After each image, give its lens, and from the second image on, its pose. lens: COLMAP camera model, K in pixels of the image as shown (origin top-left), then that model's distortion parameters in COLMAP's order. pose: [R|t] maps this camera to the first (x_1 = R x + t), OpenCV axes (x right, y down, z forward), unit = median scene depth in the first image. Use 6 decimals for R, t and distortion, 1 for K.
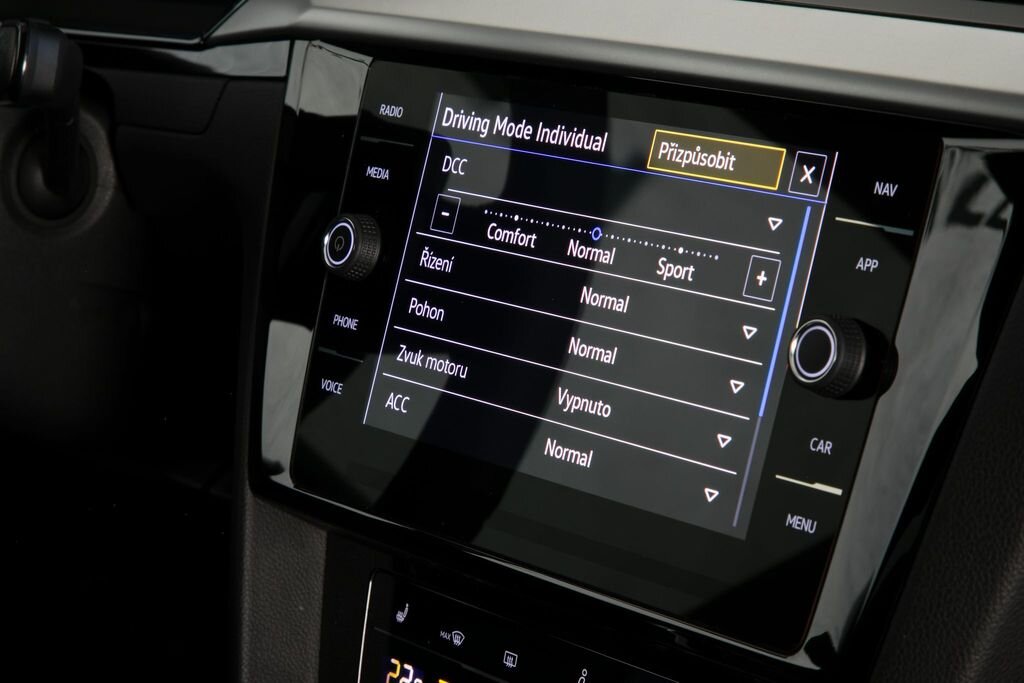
lens RADIAL K [[2963.6, 0, 512.0], [0, 2963.6, 341.5], [0, 0, 1]] dist [-0.158665, 0.596293]
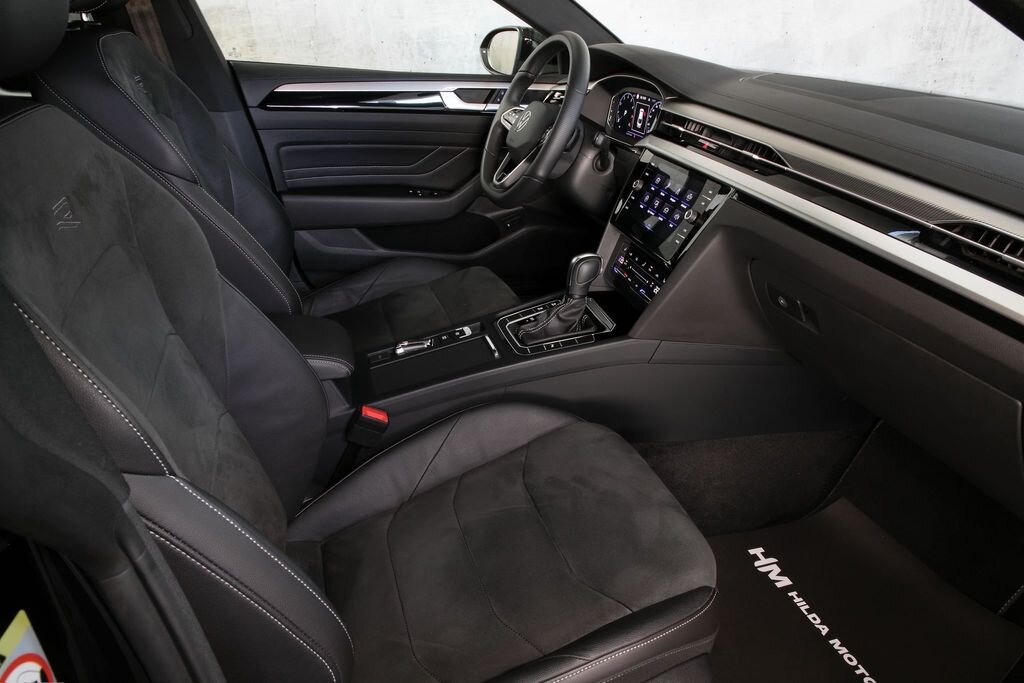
lens RADIAL K [[701.4, 0, 509.4], [0, 701.4, 372.9], [0, 0, 1]] dist [0.004737, 0.001481]
pose [[0.890971, 0.360425, -0.276160, 0.235228], [-0.302516, 0.924750, 0.230916, 0.067691], [0.338607, -0.122197, 0.932959, -0.423870]]
